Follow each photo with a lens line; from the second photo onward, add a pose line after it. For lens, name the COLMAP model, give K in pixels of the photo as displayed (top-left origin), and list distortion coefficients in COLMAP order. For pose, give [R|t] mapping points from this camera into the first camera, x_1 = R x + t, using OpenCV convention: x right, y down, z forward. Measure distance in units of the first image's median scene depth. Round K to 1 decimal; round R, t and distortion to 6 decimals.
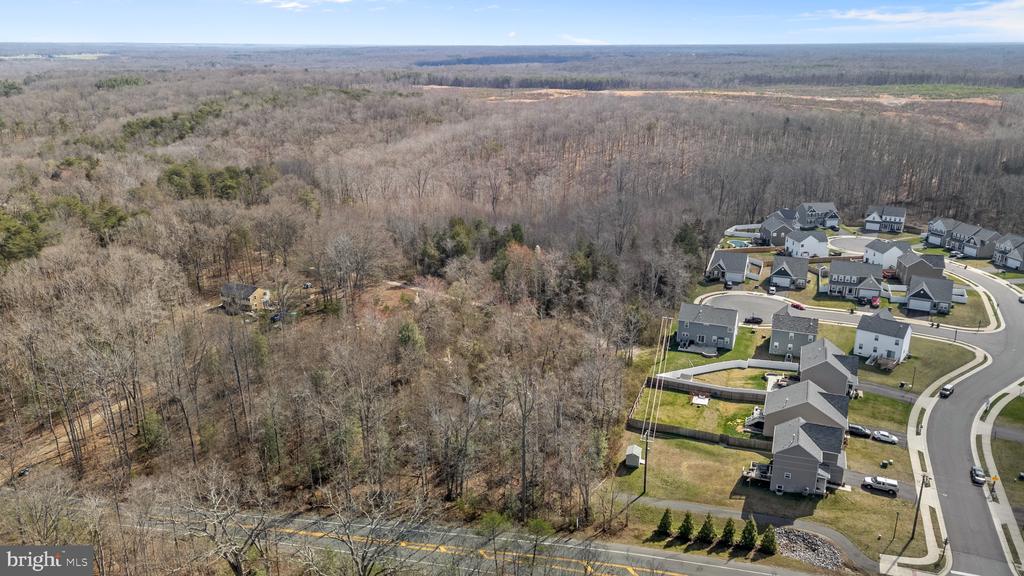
lens RADIAL K [[746.6, 0, 514.8], [0, 746.6, 285.8], [0, 0, 1]] dist [0.067280, -0.061588]
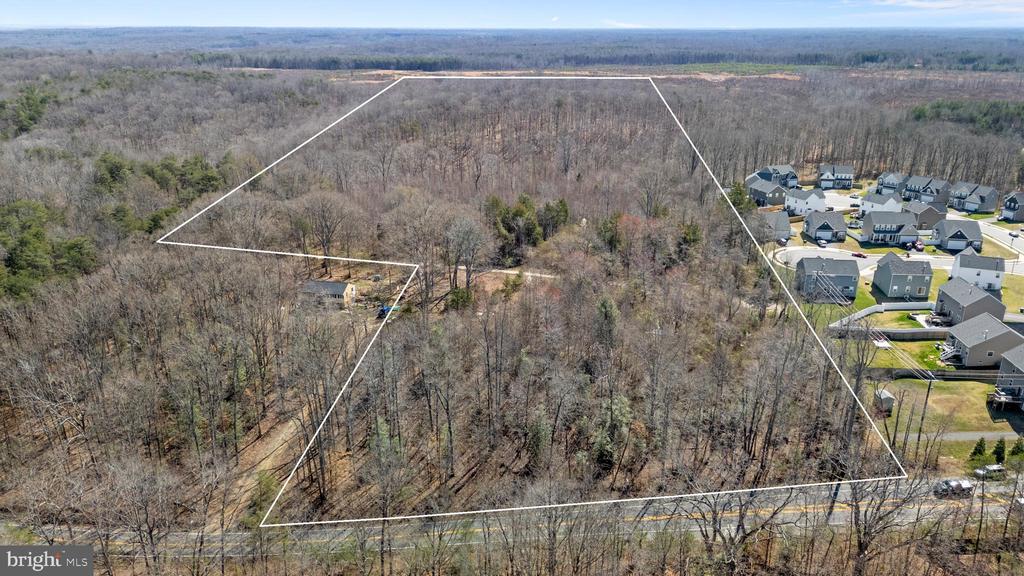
lens RADIAL K [[734.3, 0, 512.0], [0, 734.3, 288.0], [0, 0, 1]] dist [0.063412, -0.057142]
pose [[0.959385, -0.091780, 0.266753, -0.111778], [0.084262, 0.995660, 0.039519, -0.002920], [-0.269223, -0.015437, 0.962954, 0.023612]]
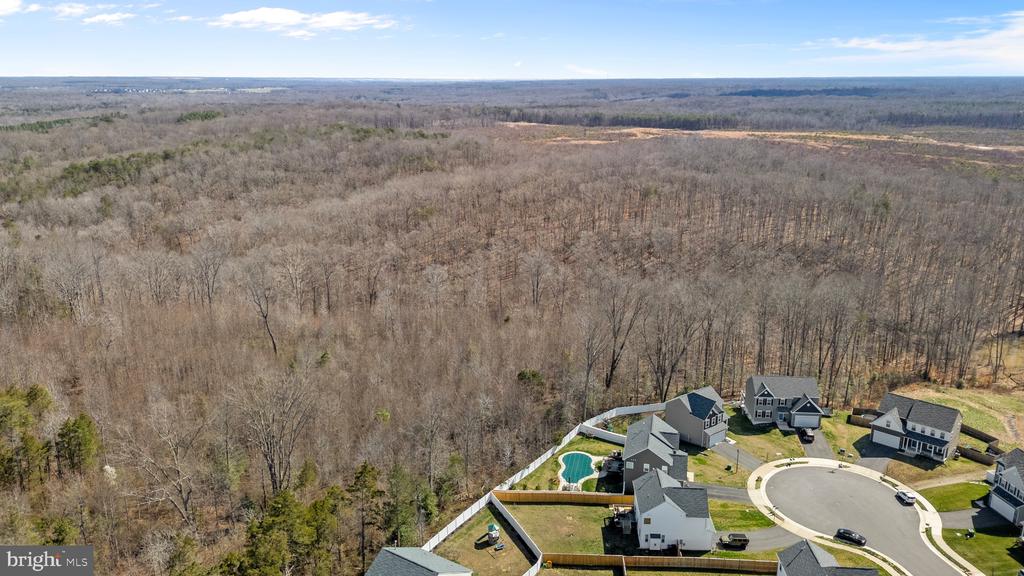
lens RADIAL K [[752.0, 0, 514.6], [0, 752.0, 284.3], [0, 0, 1]] dist [0.084900, -0.094867]
pose [[0.977970, 0.055158, -0.201327, 0.129921], [-0.064154, 0.997200, -0.038434, -0.056629], [0.198643, 0.050504, 0.978770, 0.180531]]
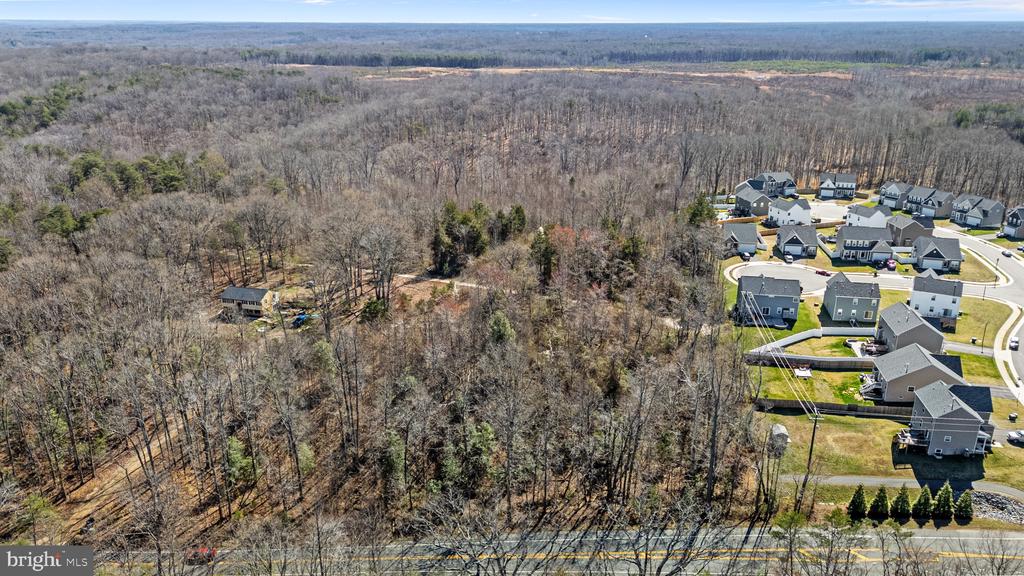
lens RADIAL K [[746.6, 0, 514.8], [0, 746.6, 285.8], [0, 0, 1]] dist [0.067280, -0.061588]
pose [[0.978973, -0.066203, 0.192946, -0.065040], [0.061145, 0.997614, 0.032059, -0.003803], [-0.194608, -0.019588, 0.980686, 0.018932]]
